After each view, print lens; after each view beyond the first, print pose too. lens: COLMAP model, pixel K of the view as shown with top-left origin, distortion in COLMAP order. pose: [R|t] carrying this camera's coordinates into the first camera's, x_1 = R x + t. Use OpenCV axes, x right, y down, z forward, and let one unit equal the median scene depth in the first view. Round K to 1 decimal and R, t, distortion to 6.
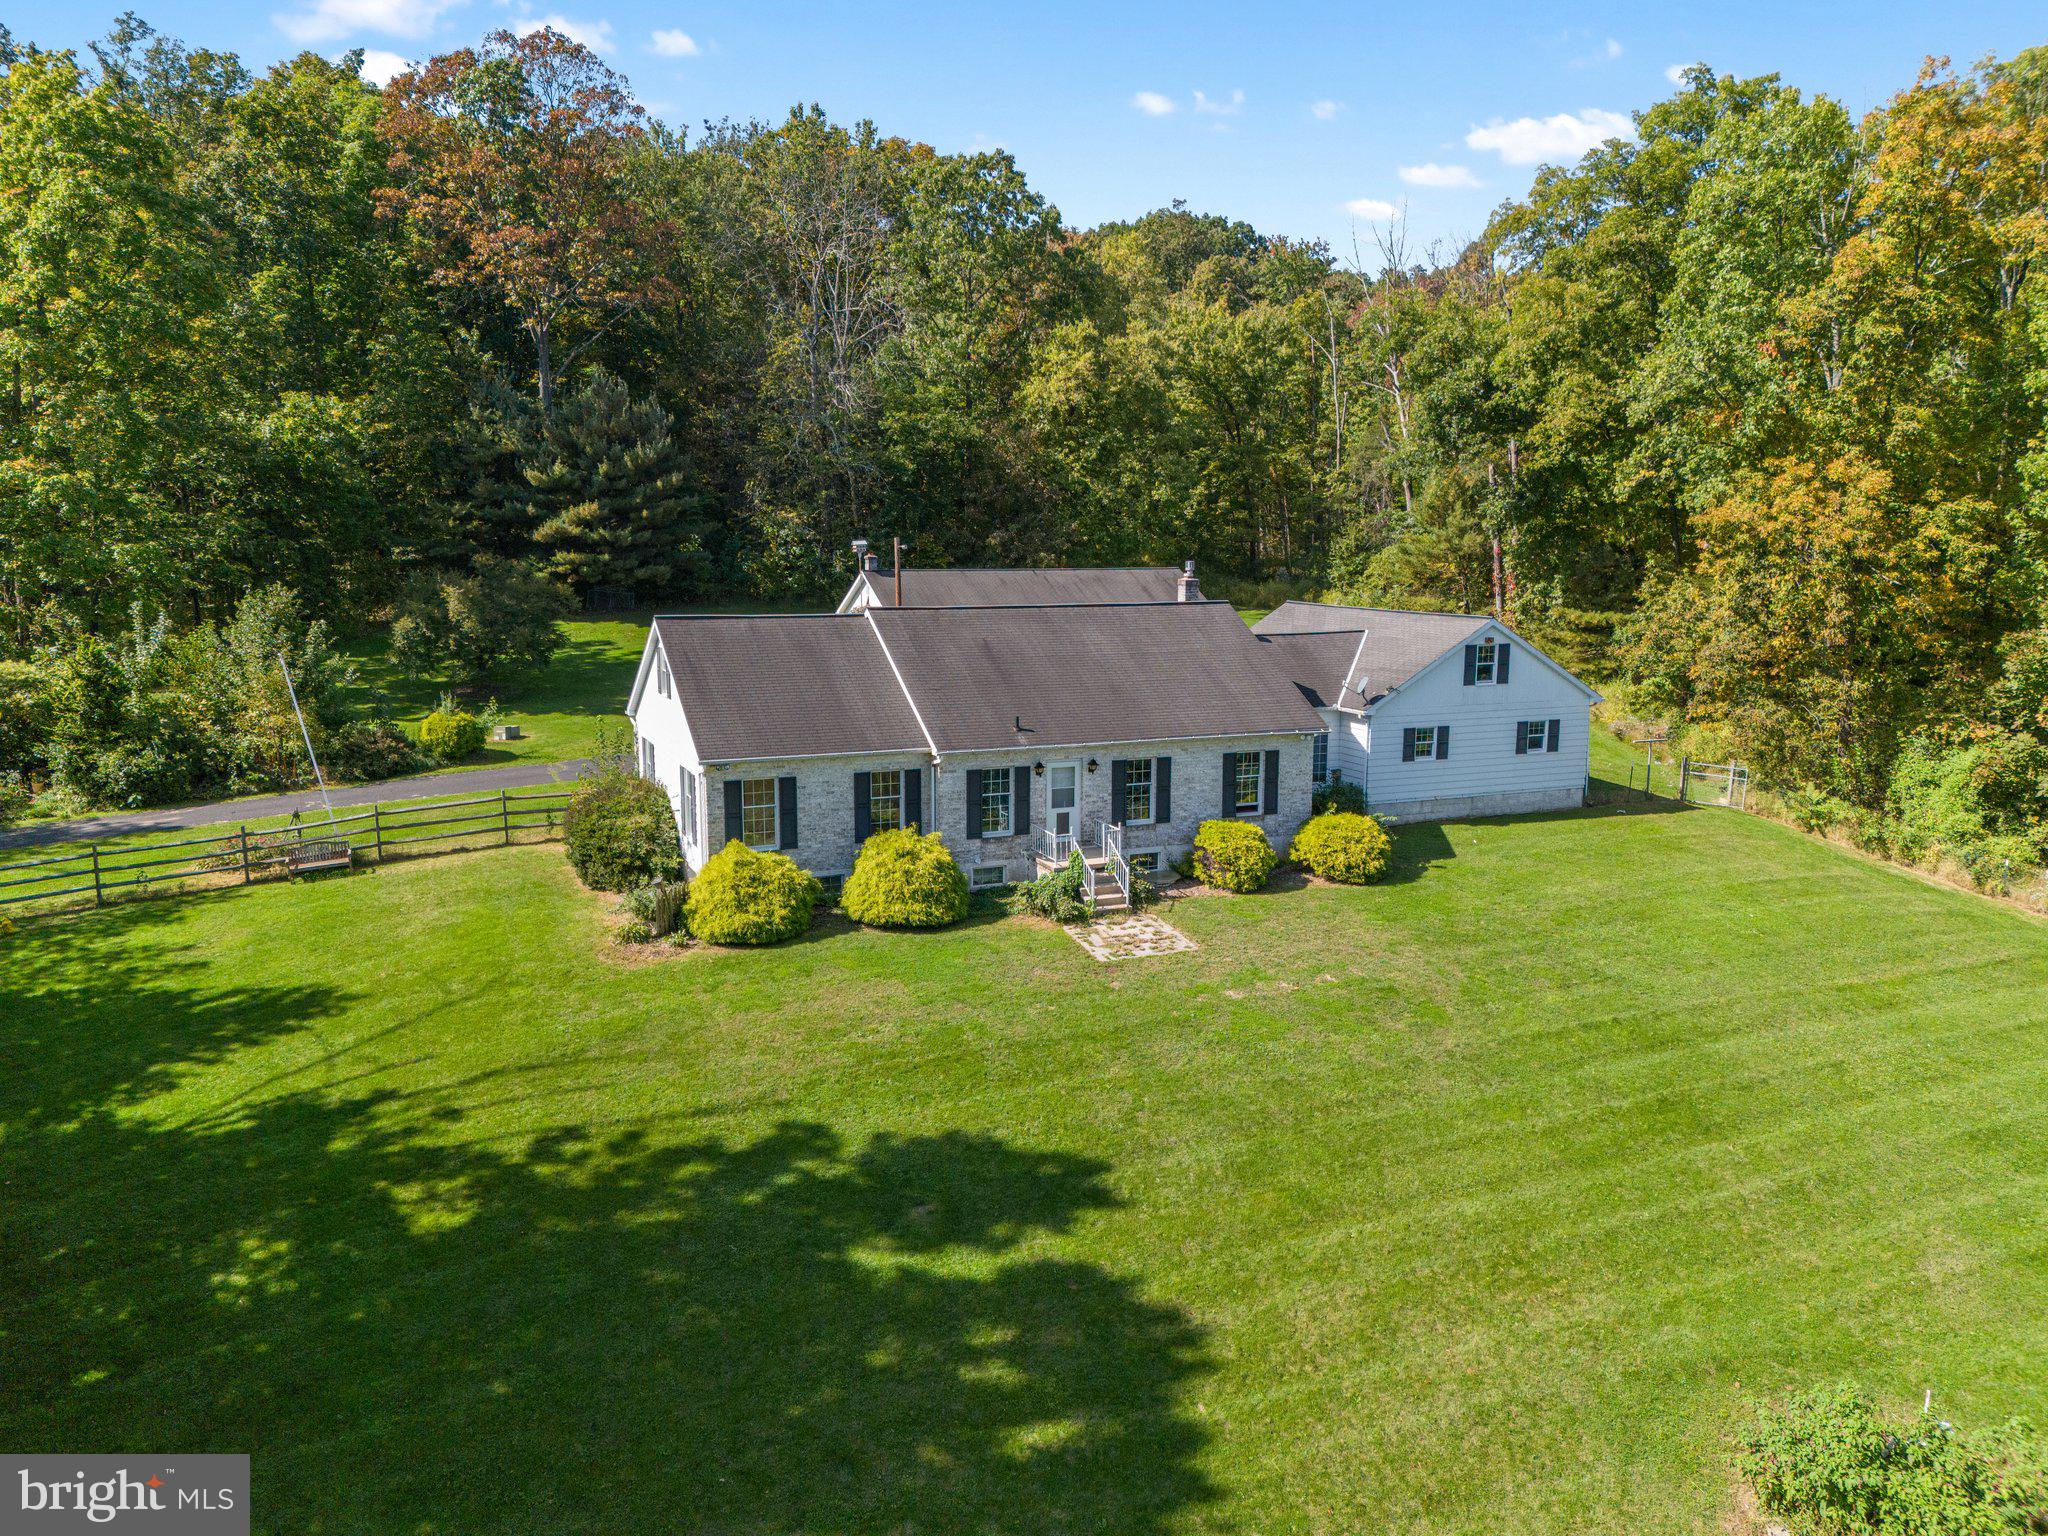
lens RADIAL K [[1507.9, 0, 1025.7], [0, 1507.9, 780.9], [0, 0, 1]] dist [0.043127, -0.028517]
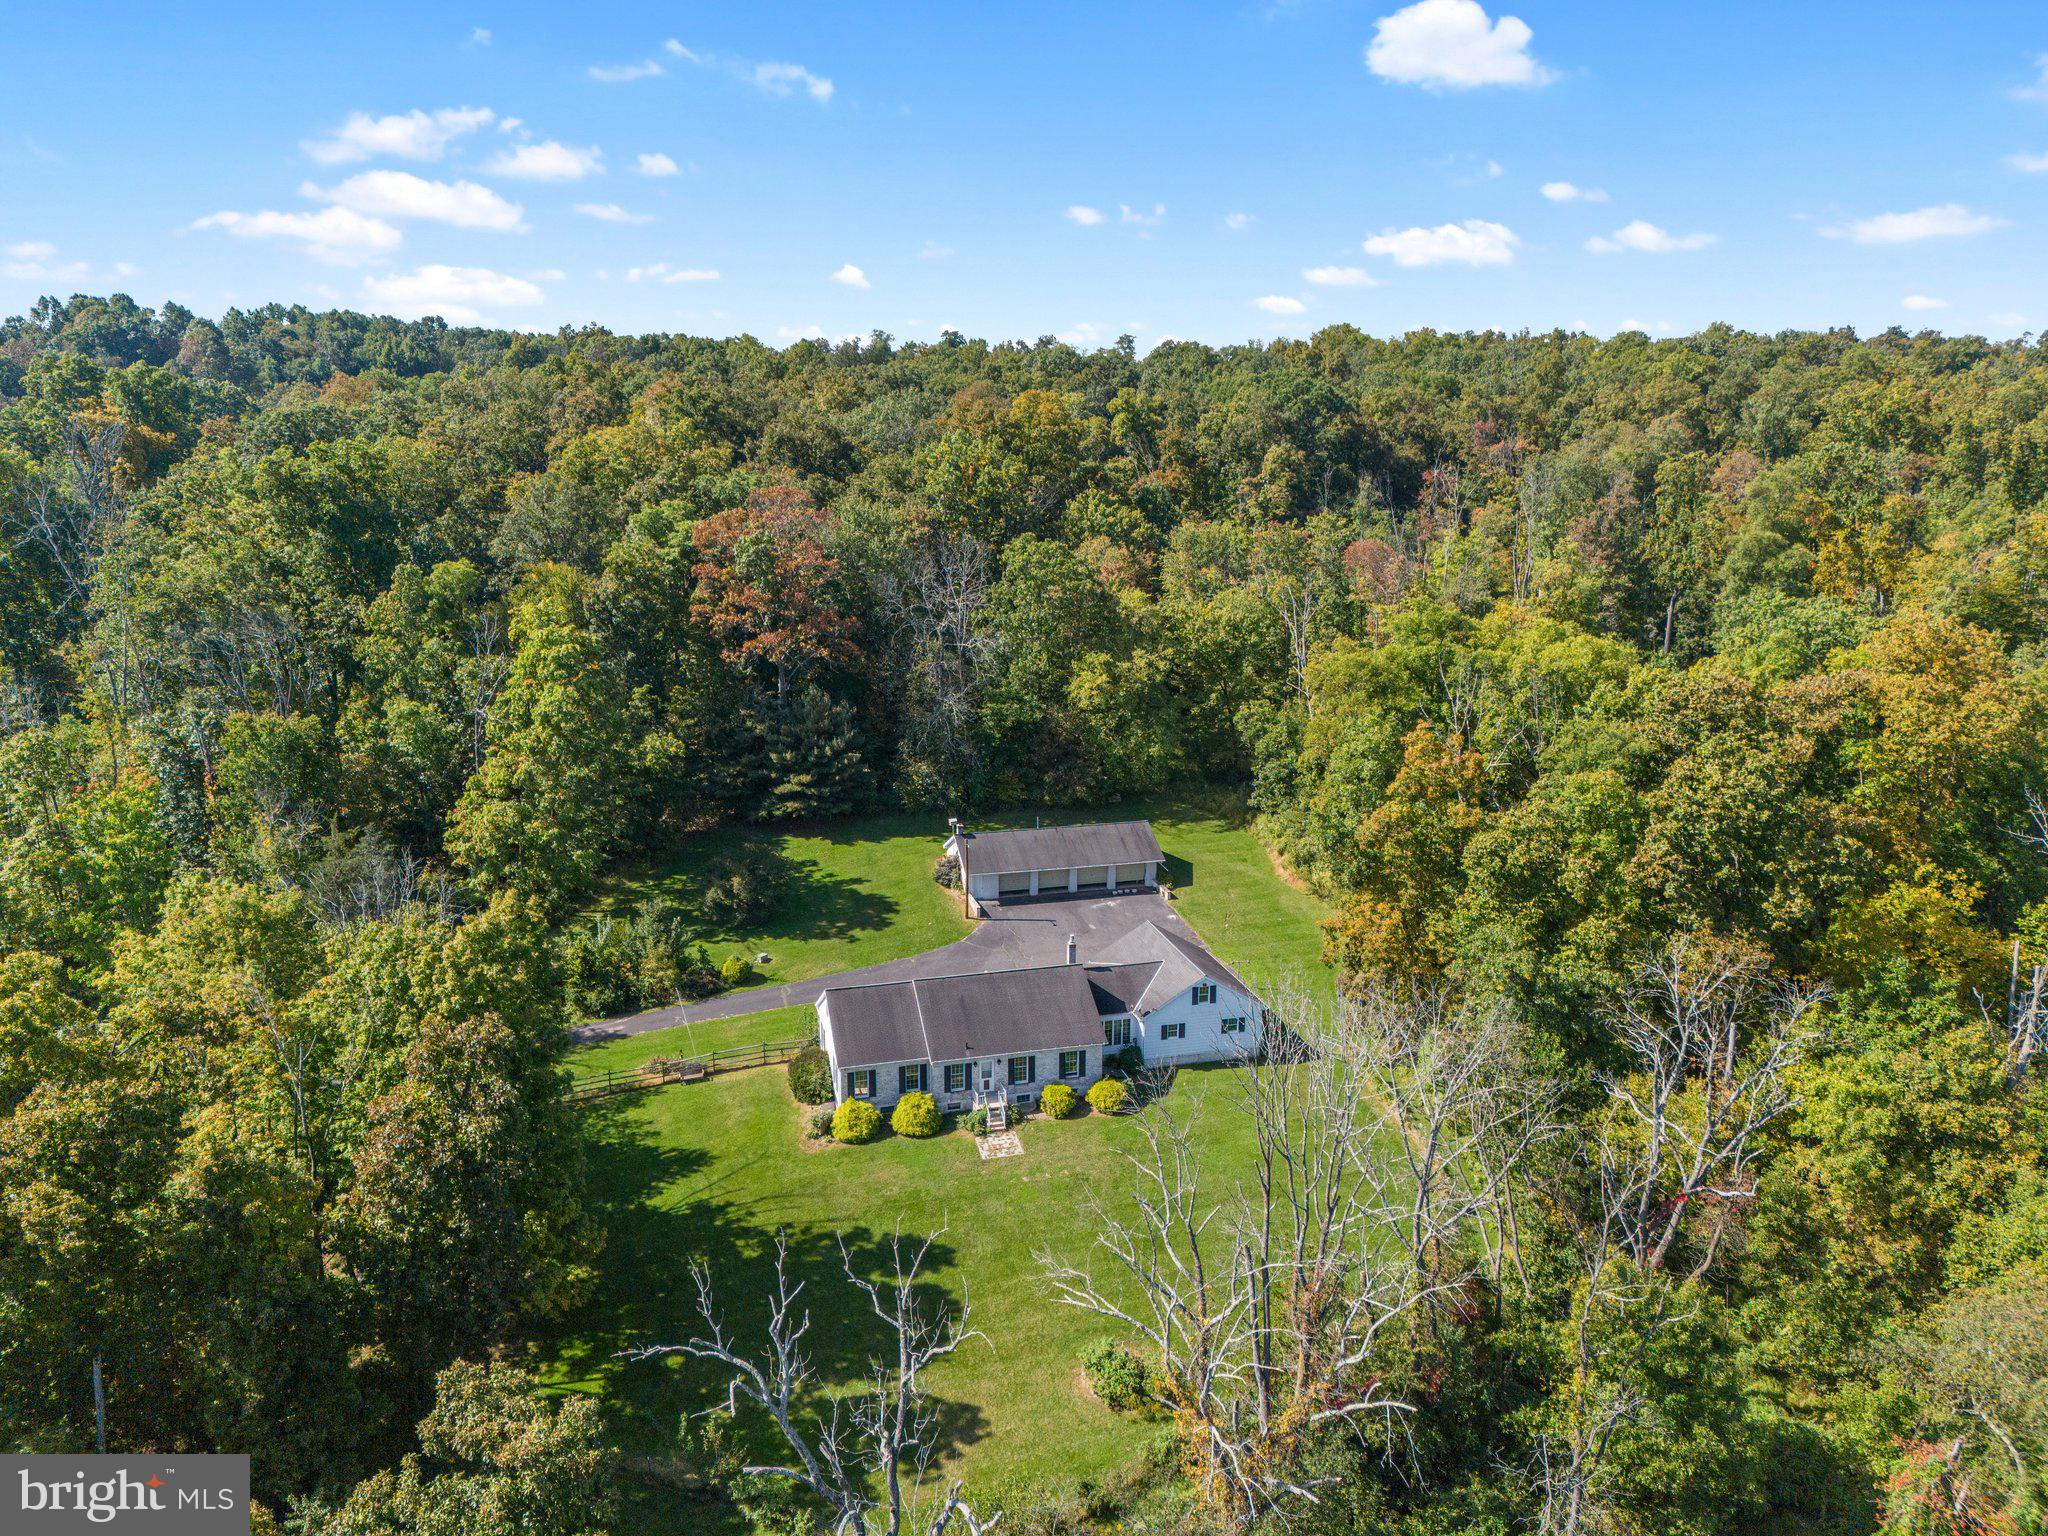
lens RADIAL K [[1507.9, 0, 1024.4], [0, 1507.9, 758.4], [0, 0, 1]] dist [0.043127, -0.028517]
pose [[0.989630, 0.029286, -0.140623, 0.418389], [-0.020610, 0.997816, 0.062761, -0.660327], [0.142154, -0.059212, 0.988072, -1.385709]]
